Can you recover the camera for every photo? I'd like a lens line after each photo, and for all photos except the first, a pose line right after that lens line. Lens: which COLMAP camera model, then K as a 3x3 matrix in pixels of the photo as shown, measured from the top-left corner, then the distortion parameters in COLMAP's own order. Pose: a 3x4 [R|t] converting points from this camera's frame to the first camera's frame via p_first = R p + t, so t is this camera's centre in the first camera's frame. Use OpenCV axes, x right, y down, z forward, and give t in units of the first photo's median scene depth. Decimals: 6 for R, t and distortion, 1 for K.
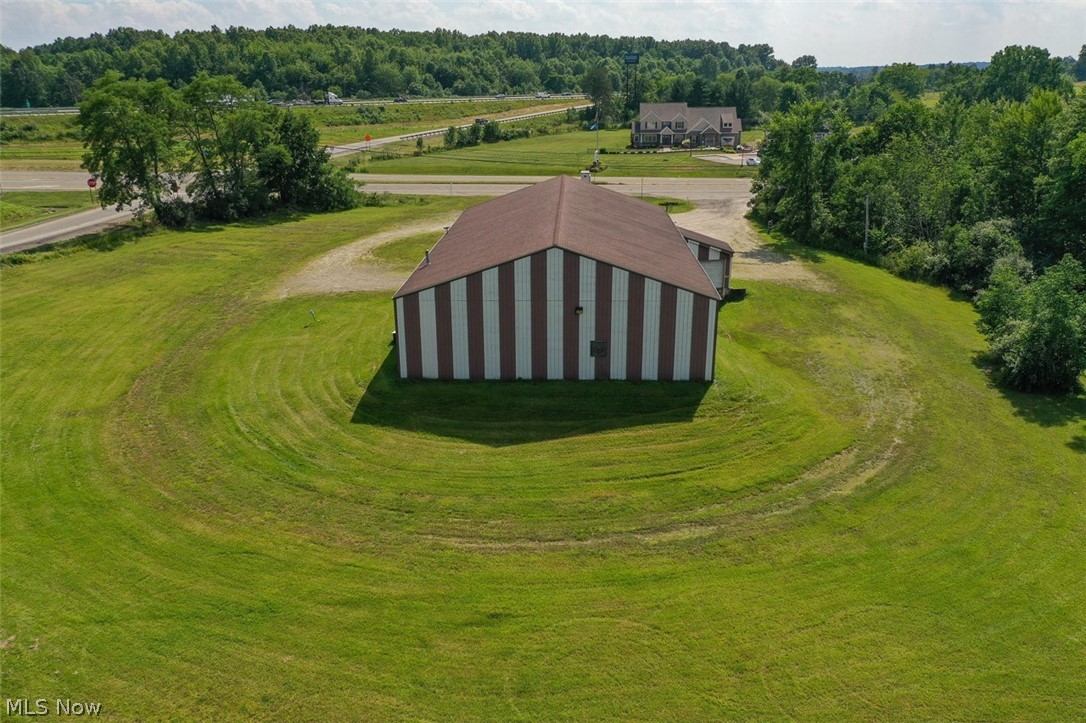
lens RADIAL K [[852.3, 0, 543.0], [0, 852.3, 361.5], [0, 0, 1]] dist [0.002802, -0.000583]
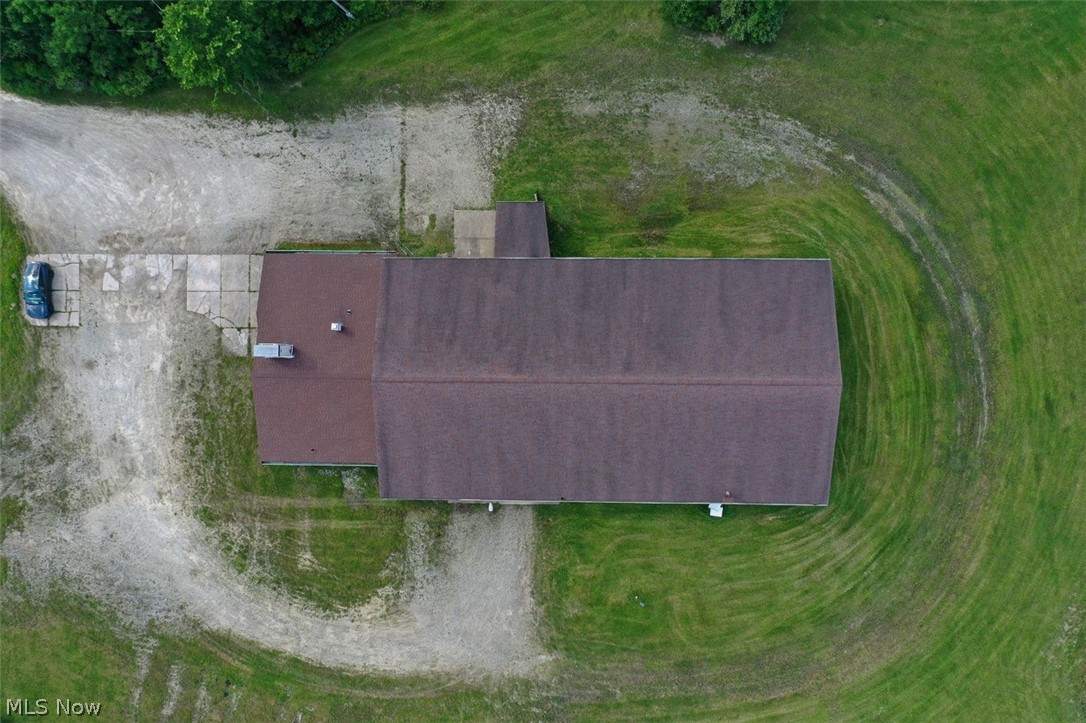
lens RADIAL K [[852.3, 0, 543.0], [0, 852.3, 361.5], [0, 0, 1]] dist [0.002802, -0.000583]
pose [[-0.030442, -0.999528, 0.004085, 0.038291], [0.350808, -0.006857, 0.936422, -1.038455], [-0.935952, 0.029939, 0.350851, 0.662778]]
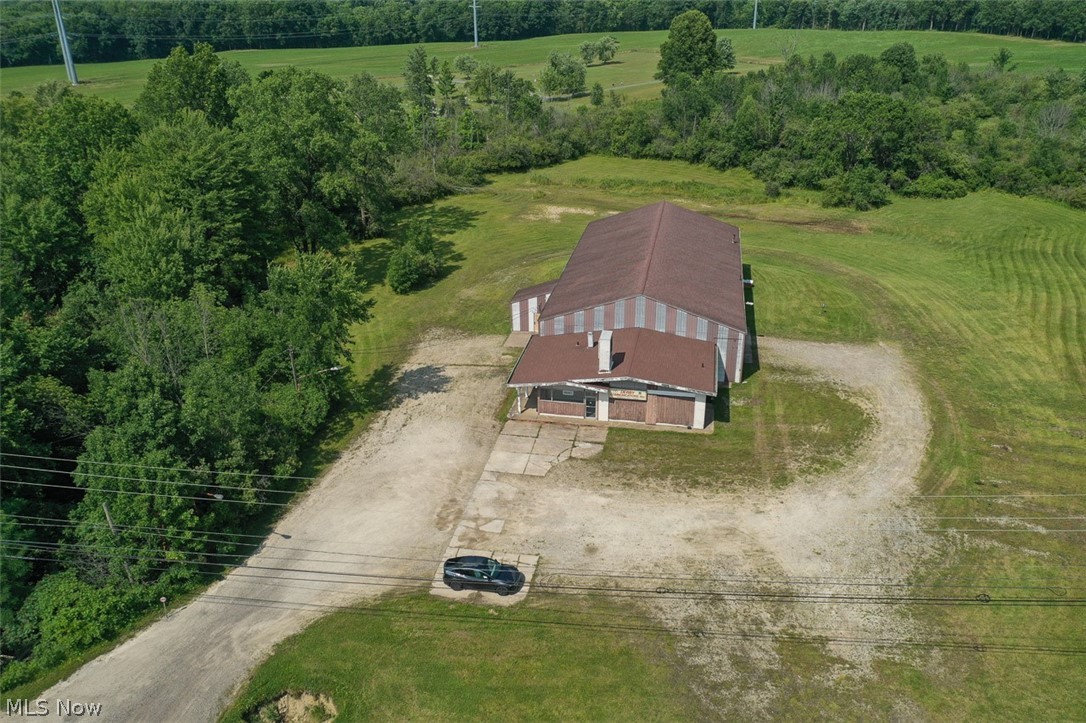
lens RADIAL K [[852.3, 0, 543.0], [0, 852.3, 361.5], [0, 0, 1]] dist [0.002802, -0.000583]
pose [[-0.988690, -0.041674, 0.144064, -0.008060], [0.068310, 0.730040, 0.679982, -0.935342], [-0.133510, 0.682133, -0.718937, 2.006081]]
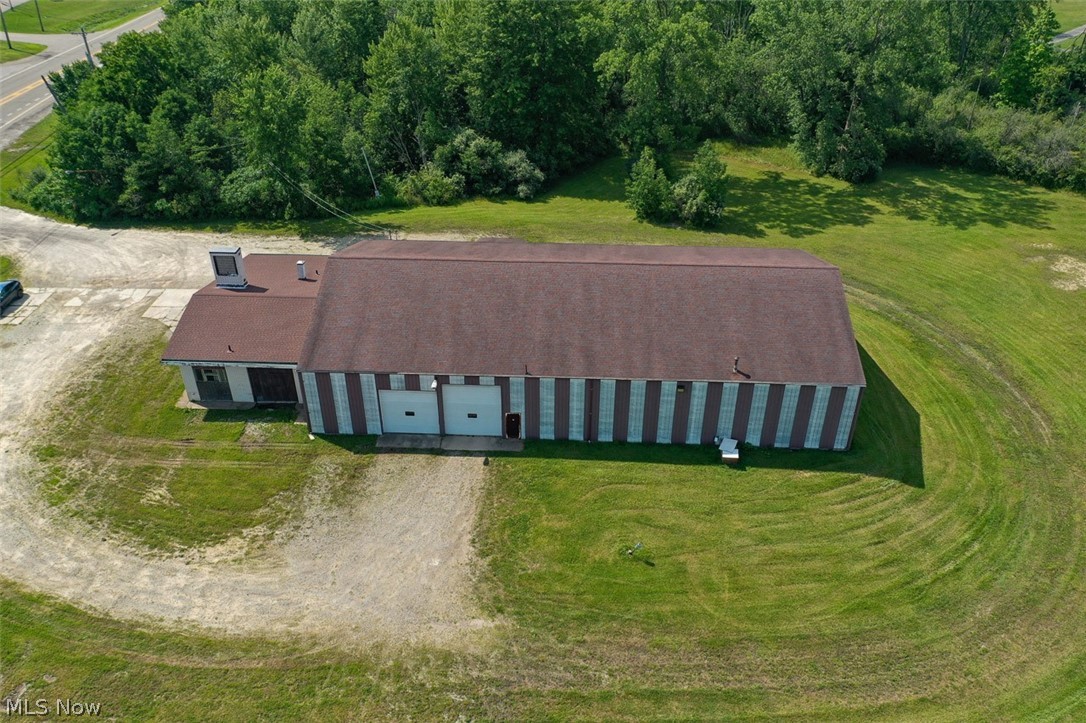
lens RADIAL K [[852.3, 0, 543.0], [0, 852.3, 361.5], [0, 0, 1]] dist [0.002802, -0.000583]
pose [[0.009170, -0.538160, 0.842793, -0.732081], [0.320372, 0.799982, 0.507337, -0.528225], [-0.947247, 0.265355, 0.179748, 0.828975]]
